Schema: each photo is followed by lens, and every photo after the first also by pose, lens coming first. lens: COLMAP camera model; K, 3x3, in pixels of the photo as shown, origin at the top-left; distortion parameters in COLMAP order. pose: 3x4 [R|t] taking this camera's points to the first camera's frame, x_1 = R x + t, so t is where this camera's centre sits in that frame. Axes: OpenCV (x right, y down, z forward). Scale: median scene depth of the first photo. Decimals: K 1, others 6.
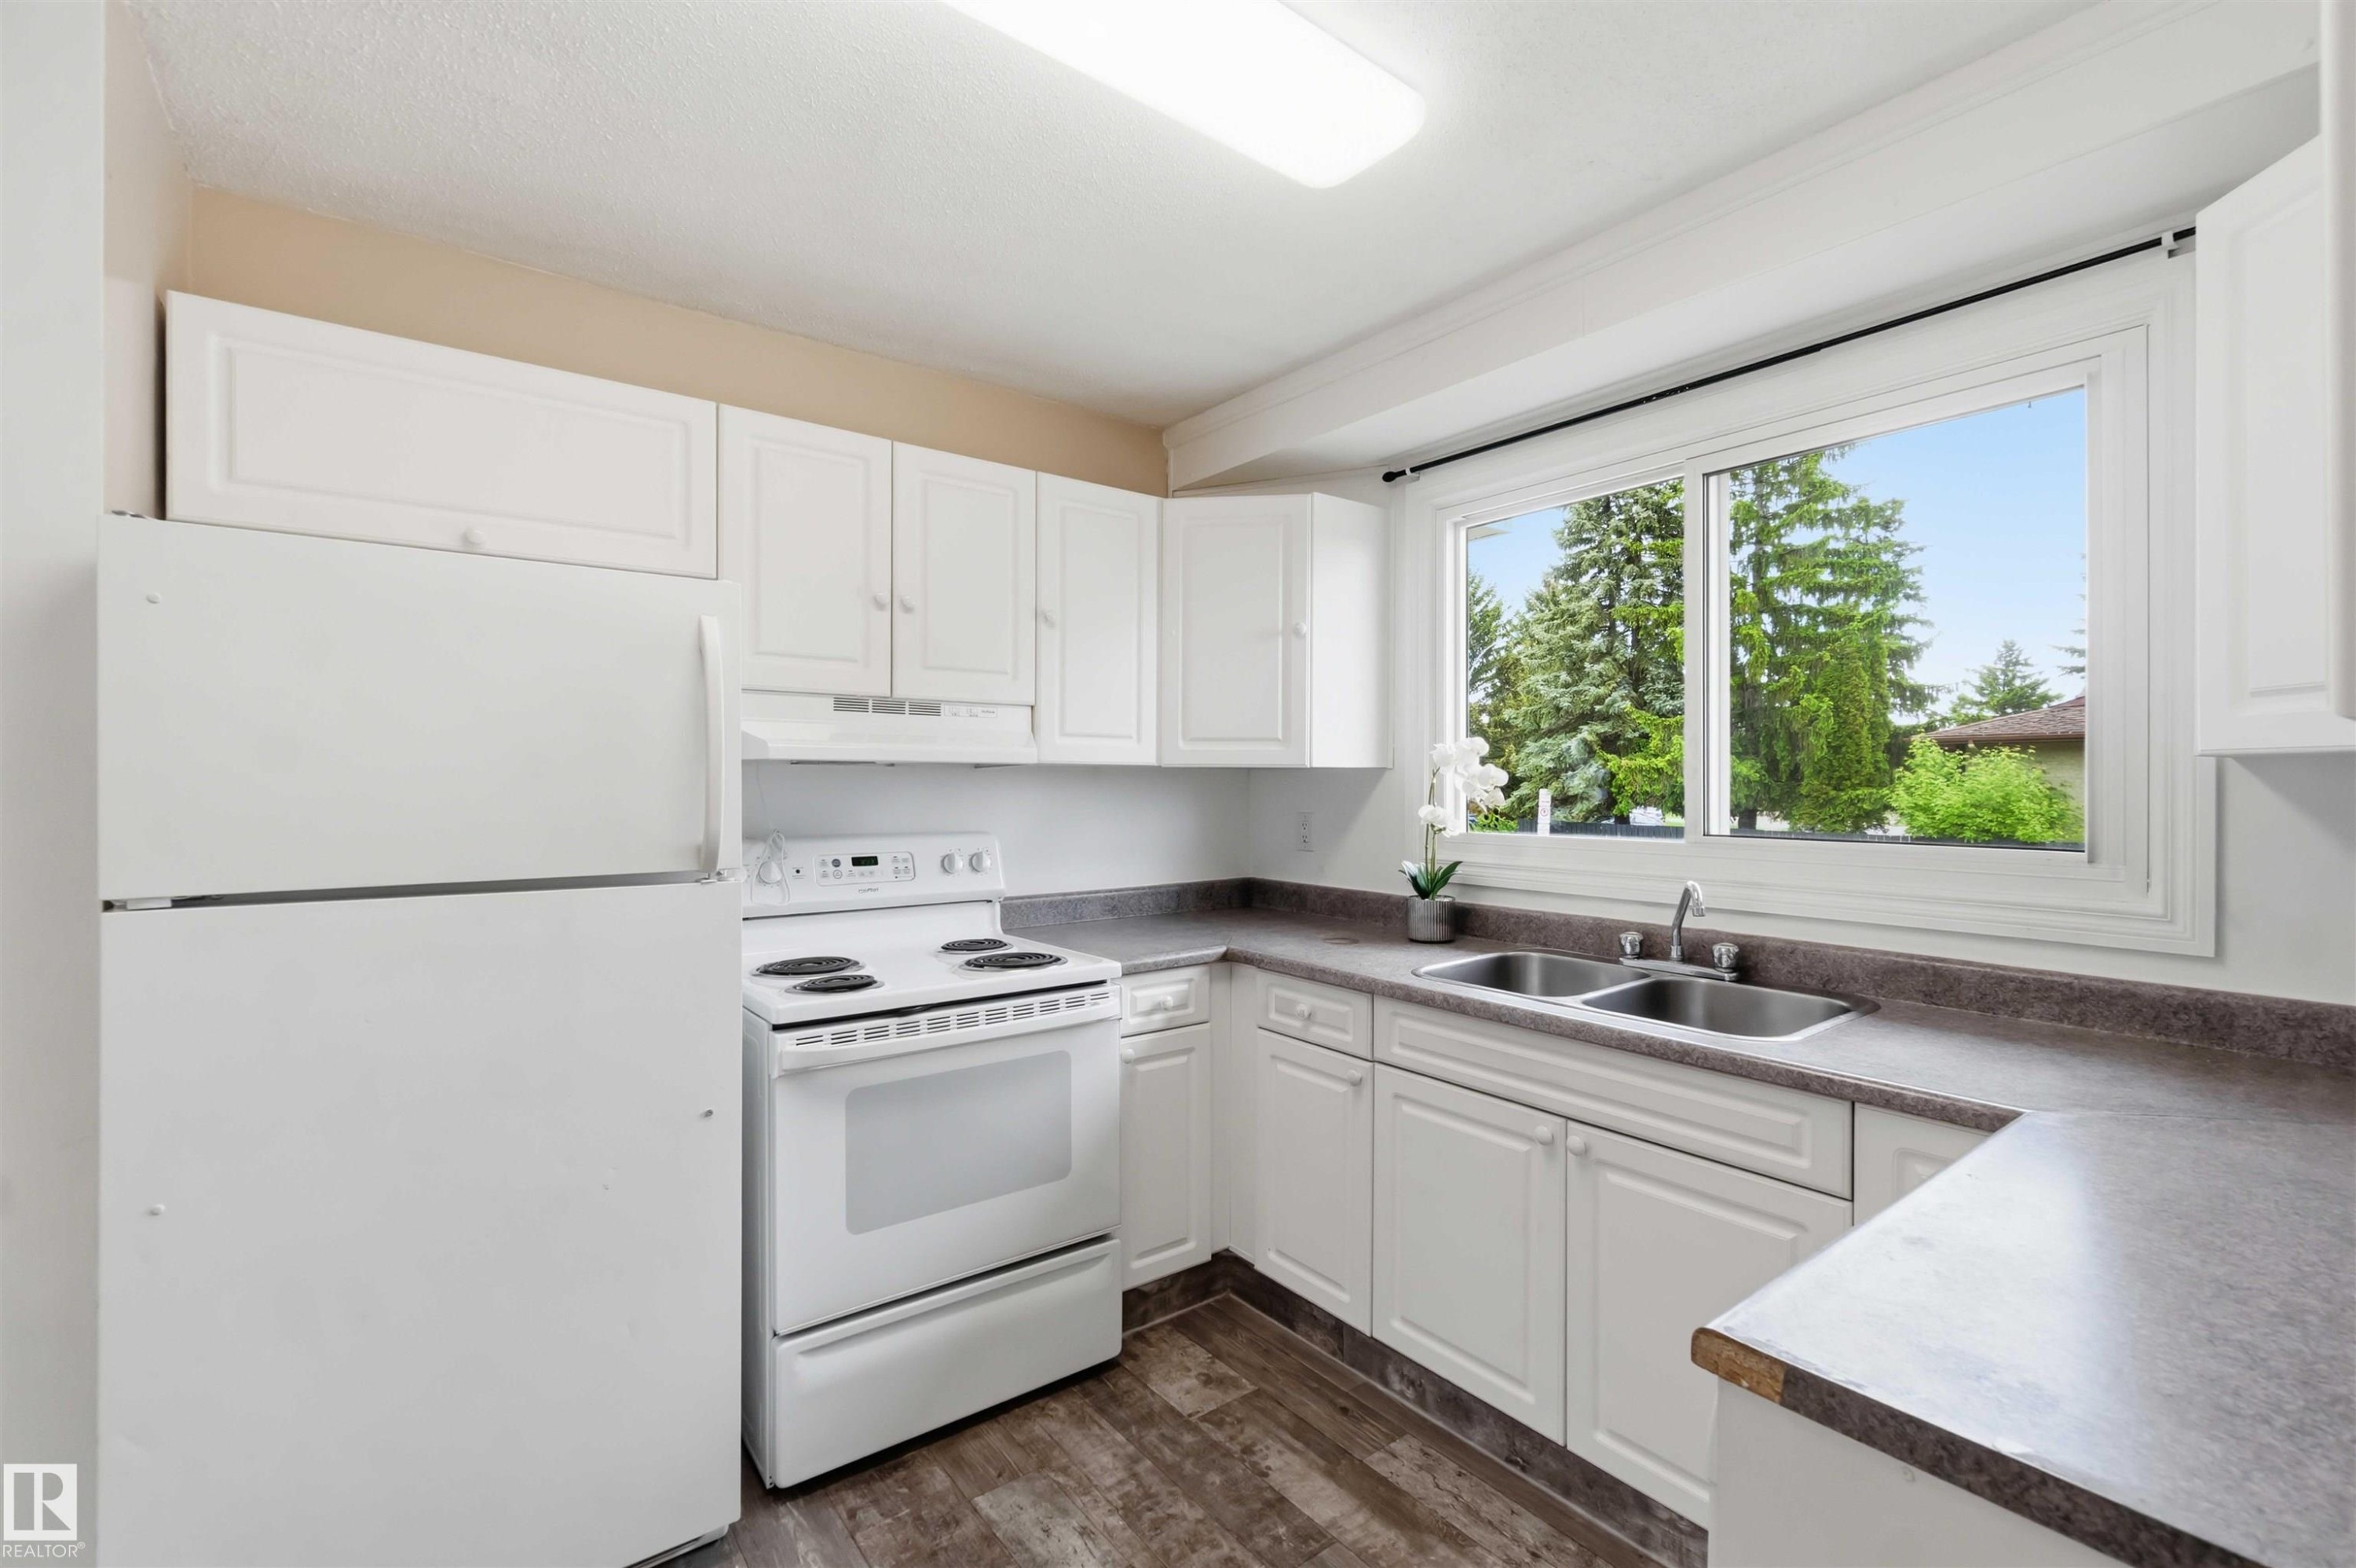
lens RADIAL K [[1020.3, 0, 1175.6], [0, 1020.3, 765.8], [0, 0, 1]] dist [-0.008483, 0.003326]
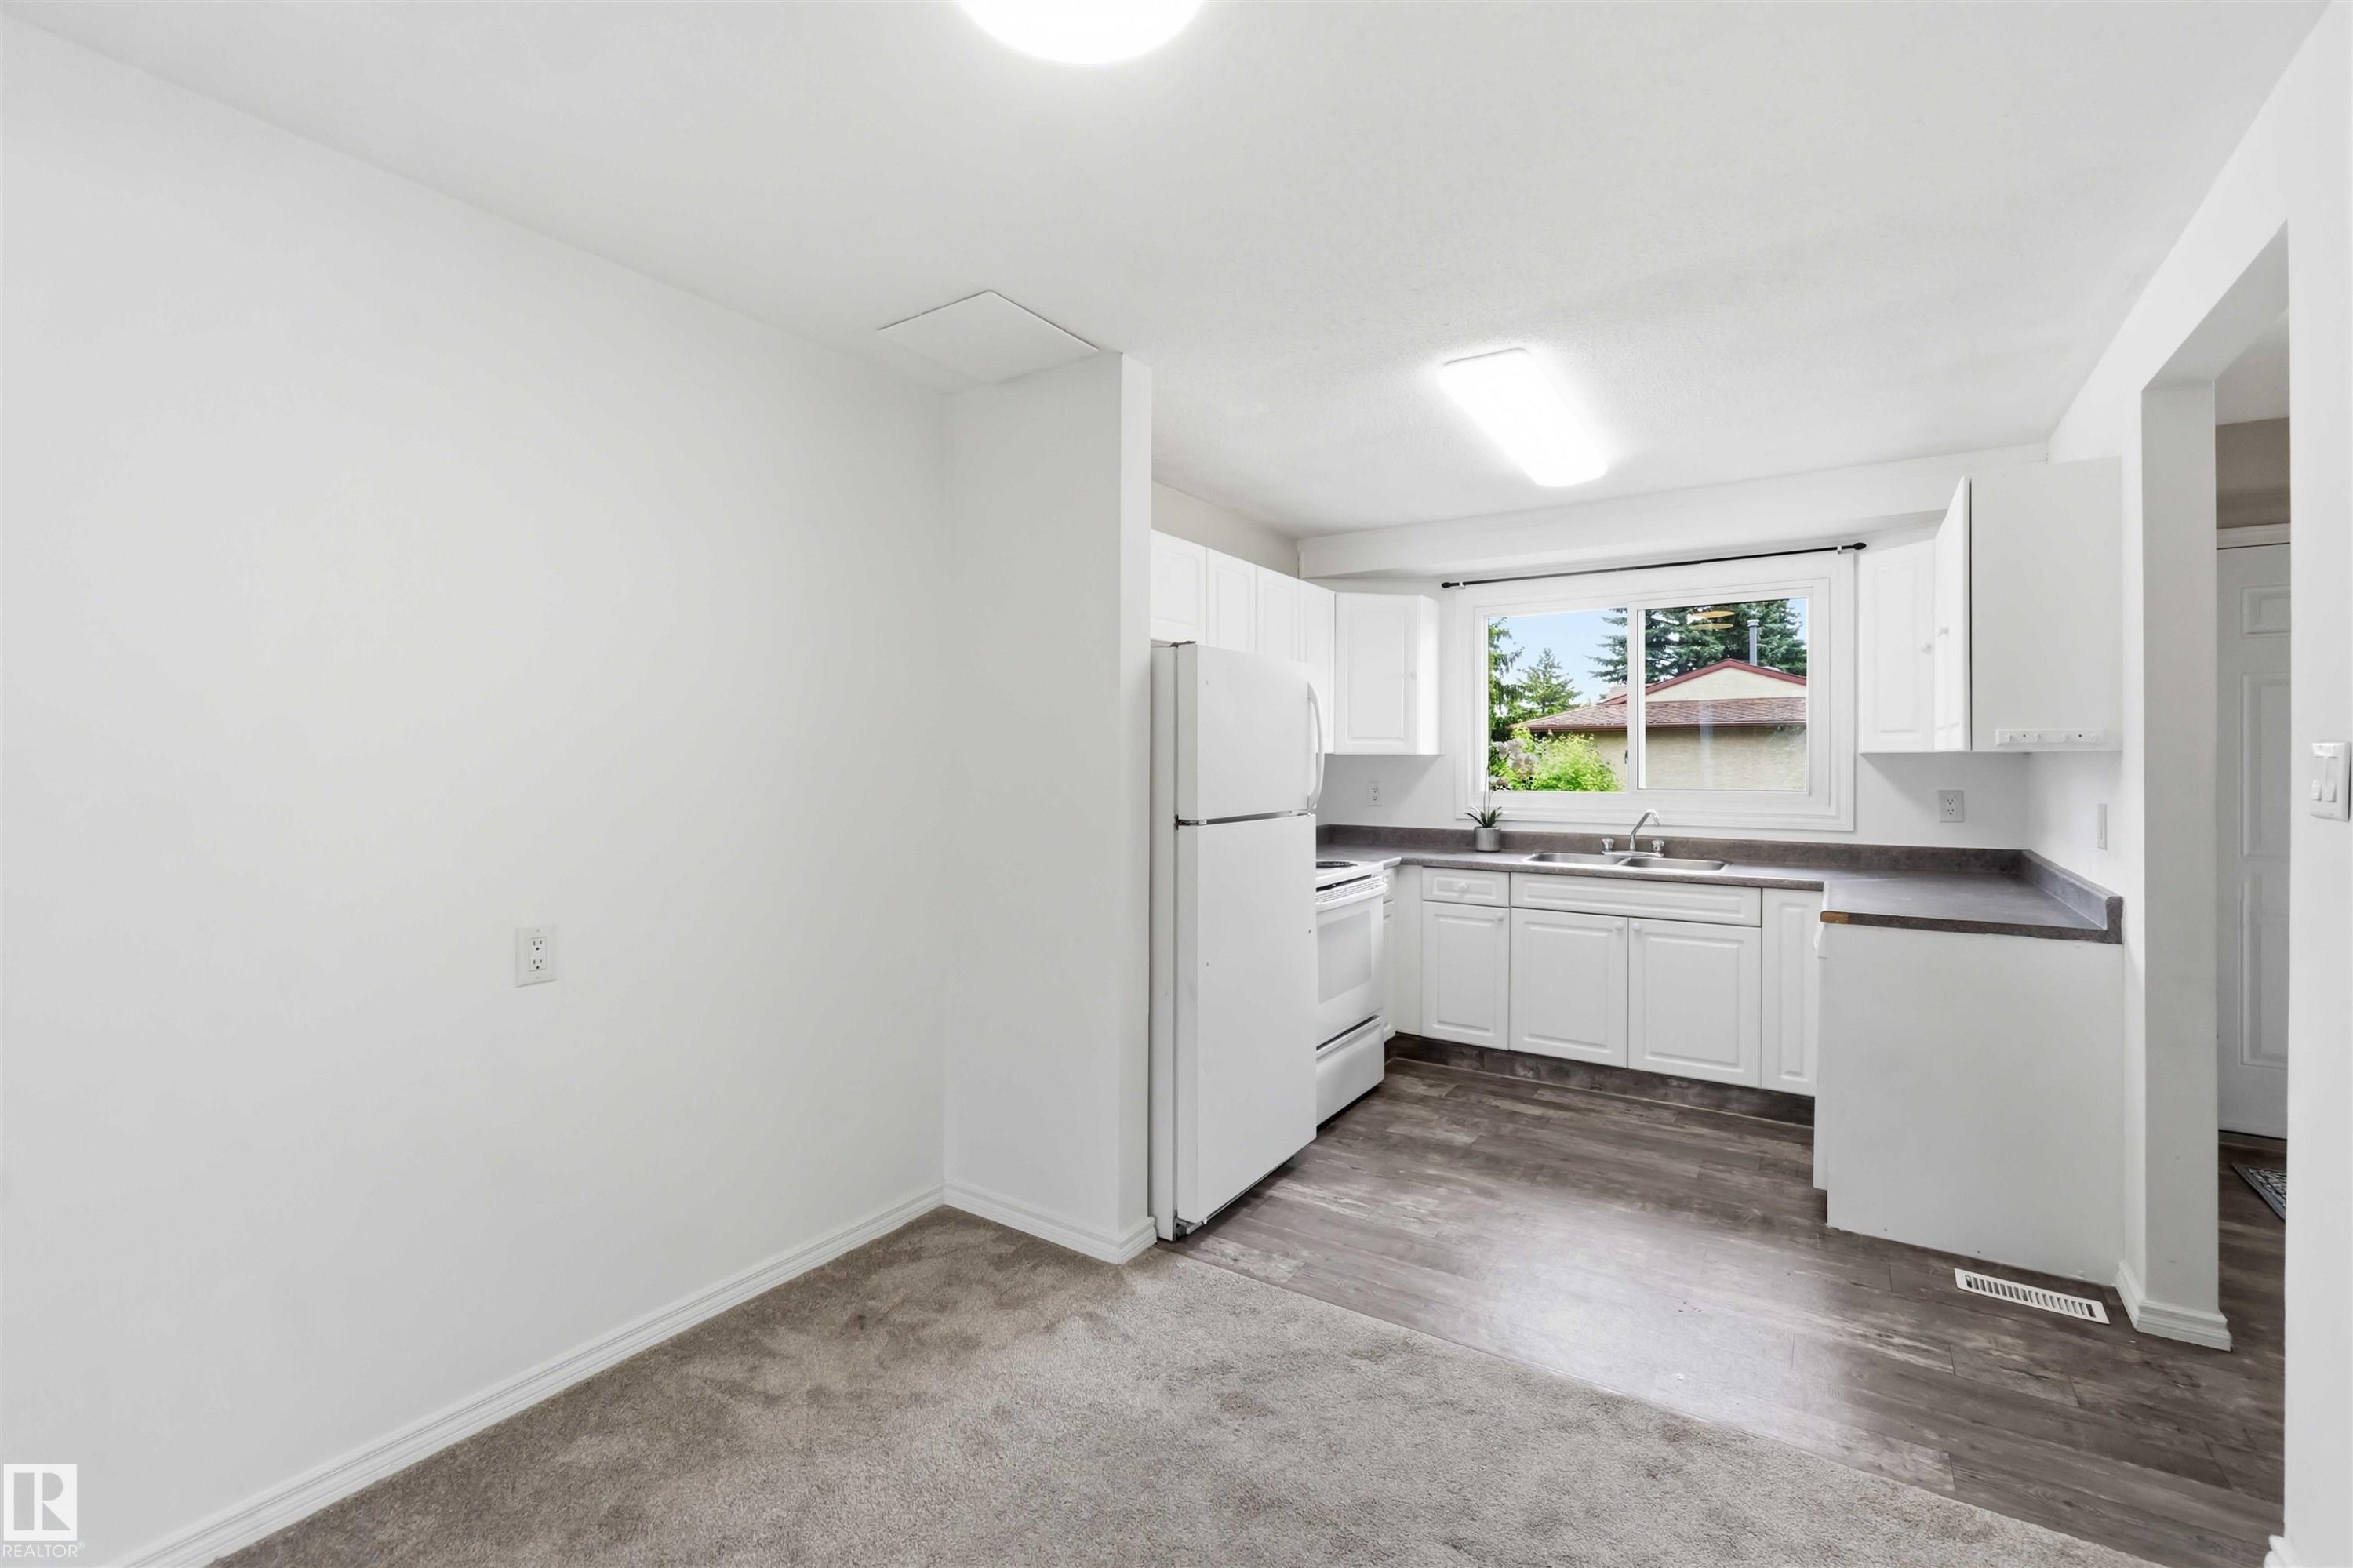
lens RADIAL K [[1019.1, 0, 1175.3], [0, 1019.1, 744.0], [0, 0, 1]] dist [-0.008483, 0.003326]
pose [[0.939269, 0.003755, 0.343162, -1.062285], [-0.003390, 0.999993, -0.001663, -0.015972], [-0.343166, 0.000398, 0.939275, -0.596608]]
